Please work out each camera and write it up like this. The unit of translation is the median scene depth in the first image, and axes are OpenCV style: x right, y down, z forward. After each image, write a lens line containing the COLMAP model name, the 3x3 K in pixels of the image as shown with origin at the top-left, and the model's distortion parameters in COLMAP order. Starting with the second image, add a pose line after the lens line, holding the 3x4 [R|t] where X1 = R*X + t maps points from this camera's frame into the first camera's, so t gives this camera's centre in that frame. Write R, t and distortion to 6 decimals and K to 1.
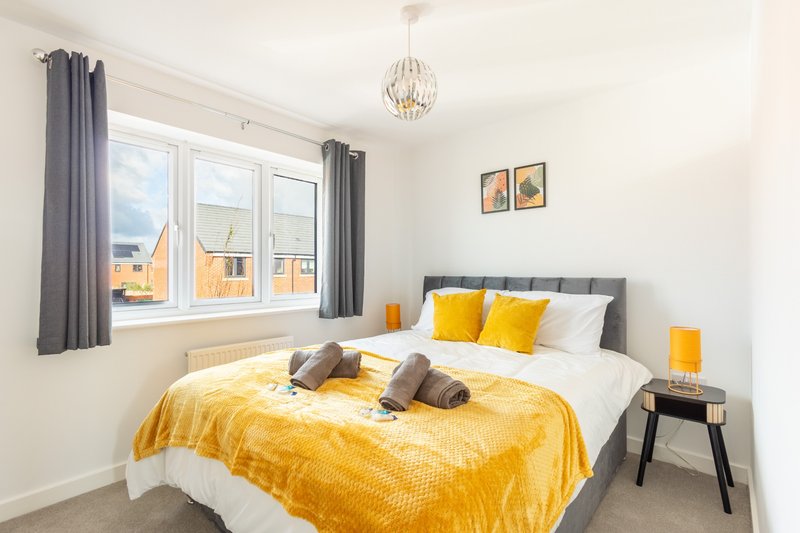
lens RADIAL K [[376.6, 0, 396.9], [0, 376.6, 257.1], [0, 0, 1]] dist [0.014124, 0.000281]
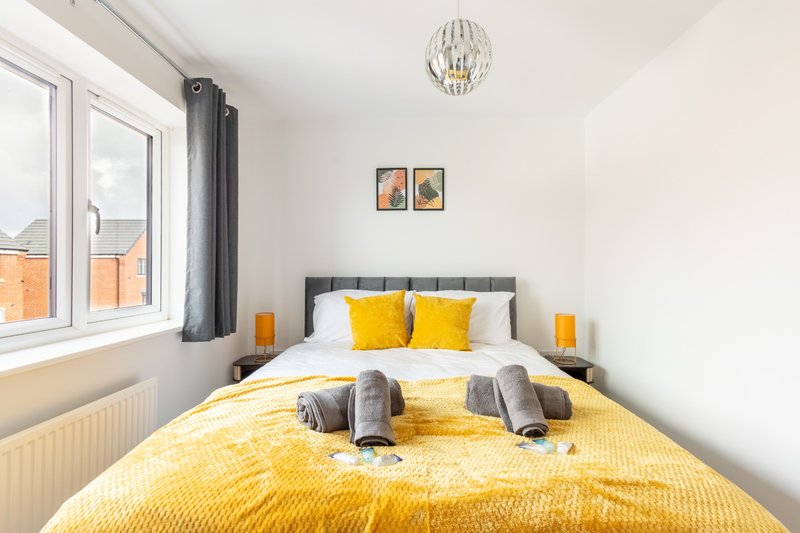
lens RADIAL K [[377.8, 0, 400.0], [0, 377.8, 266.5], [0, 0, 1]] dist [0.001135, 0.000550]
pose [[0.756261, 0.003514, 0.654261, -0.371047], [-0.025086, 0.999406, 0.023629, 0.001962], [-0.653789, -0.034283, 0.755900, 0.257152]]
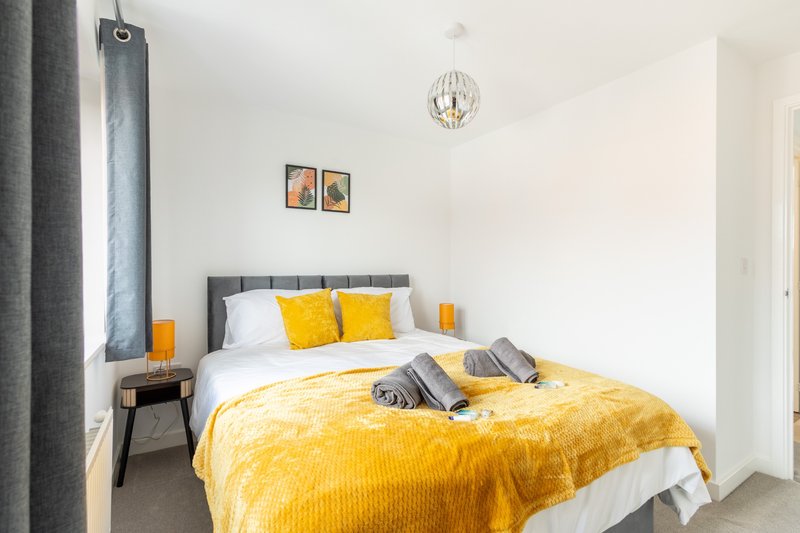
lens RADIAL K [[377.8, 0, 400.0], [0, 377.8, 266.5], [0, 0, 1]] dist [0.001135, 0.000550]
pose [[0.279109, 0.002068, 0.960257, -0.619938], [-0.039885, 0.999160, 0.009441, 0.010130], [-0.959431, -0.040935, 0.278957, 0.498828]]
